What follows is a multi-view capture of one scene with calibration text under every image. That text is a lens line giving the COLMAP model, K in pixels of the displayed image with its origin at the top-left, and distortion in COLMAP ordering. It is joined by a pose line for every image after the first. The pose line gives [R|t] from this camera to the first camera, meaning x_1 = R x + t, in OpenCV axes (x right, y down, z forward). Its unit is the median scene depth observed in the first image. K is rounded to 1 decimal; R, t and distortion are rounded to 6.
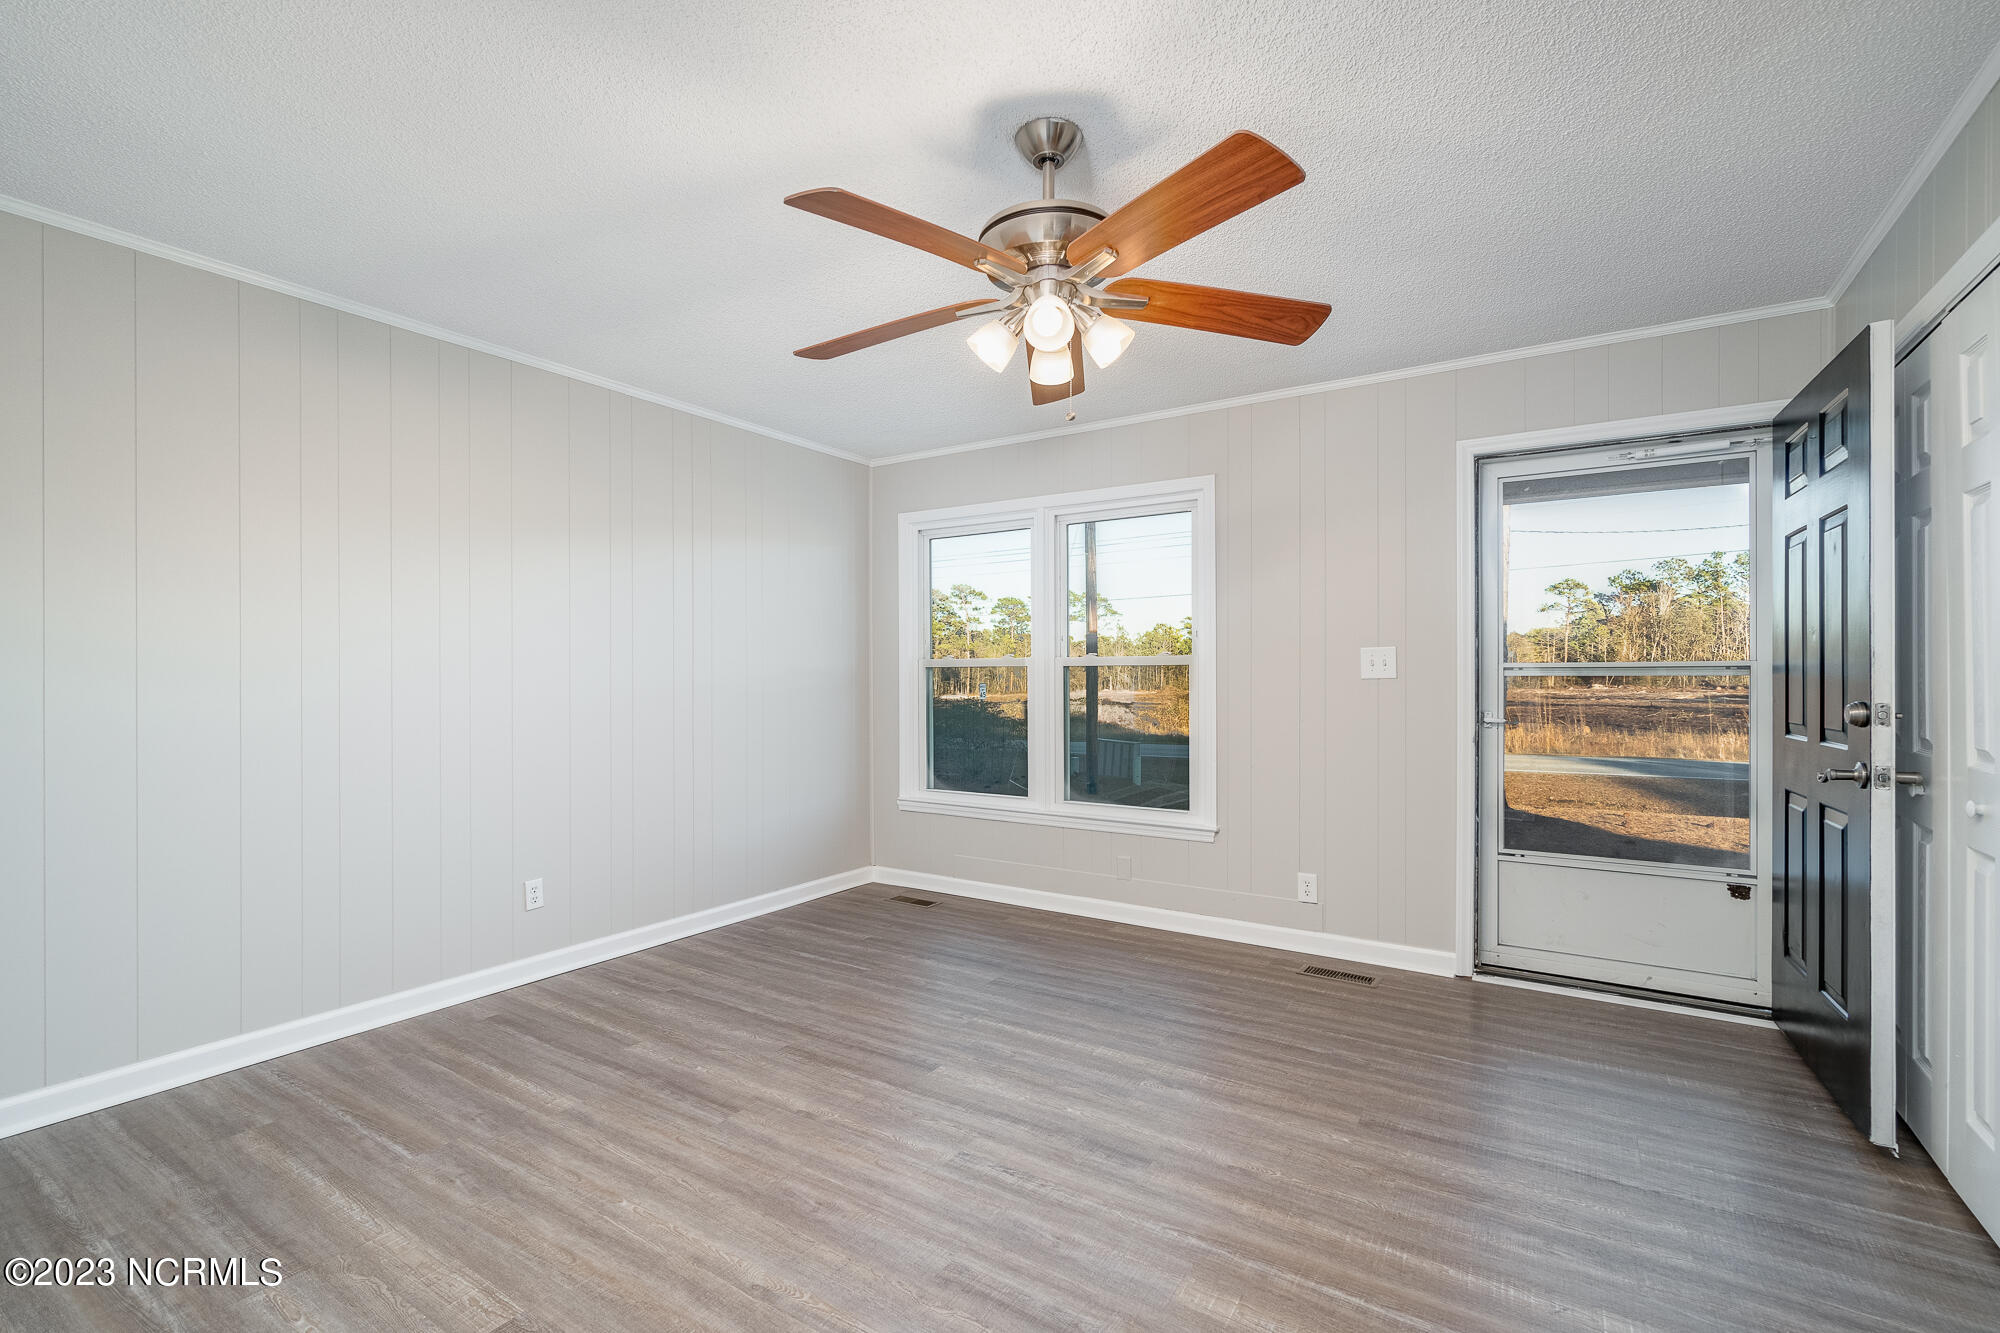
lens RADIAL K [[876.7, 0, 1003.7], [0, 876.7, 655.2], [0, 0, 1]] dist [-0.008631, 0.001390]
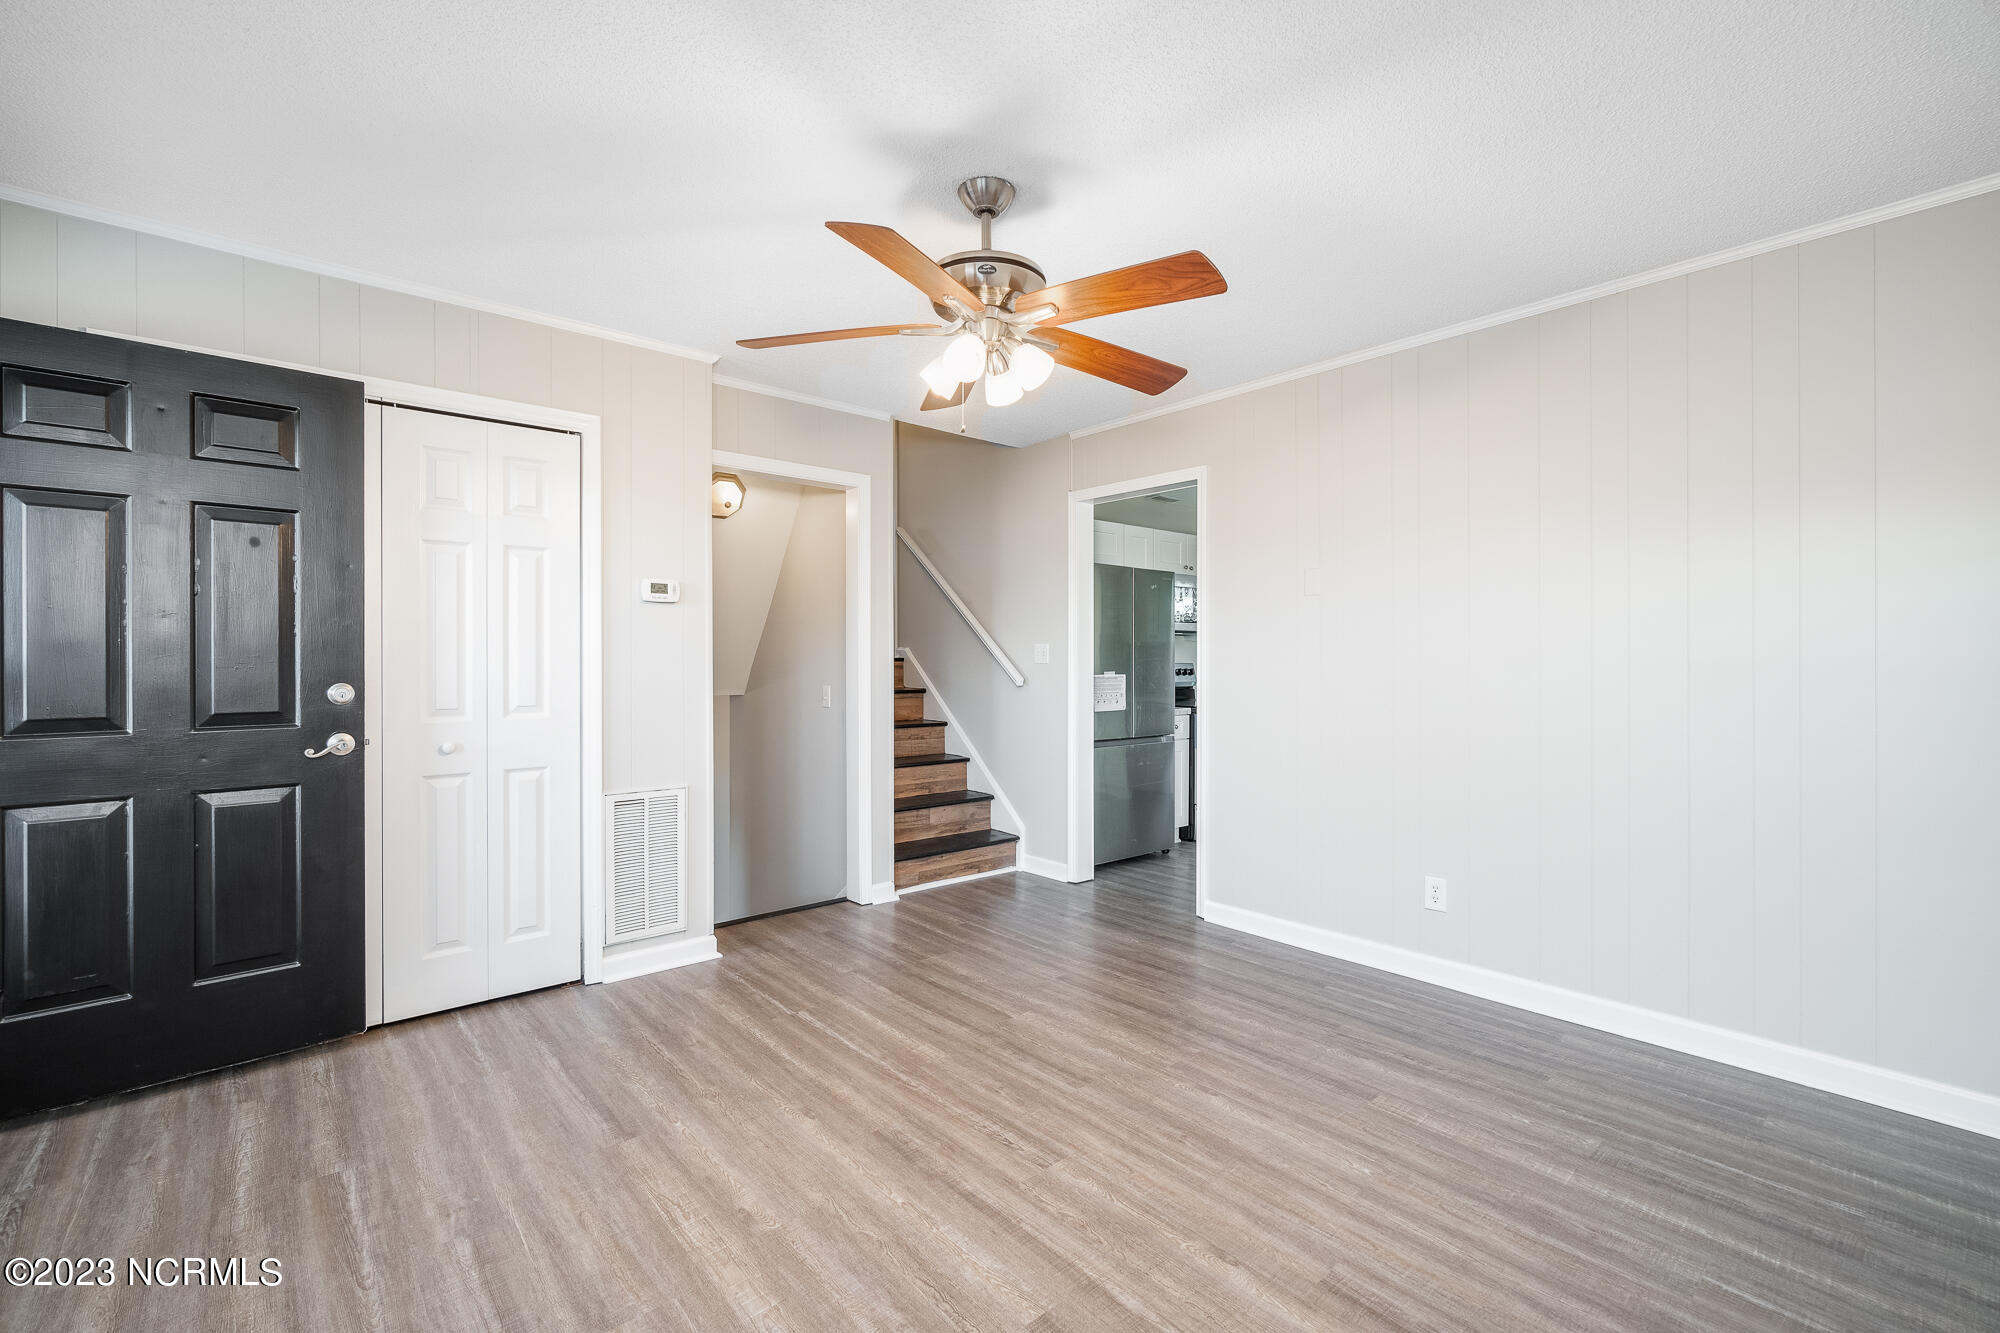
lens RADIAL K [[876.7, 0, 1004.2], [0, 876.7, 678.6], [0, 0, 1]] dist [-0.008631, 0.001390]
pose [[-0.959761, -0.008207, 0.280697, -0.283962], [-0.009438, 0.999951, -0.003031, 0.028272], [-0.280658, -0.005558, -0.959792, 2.018455]]
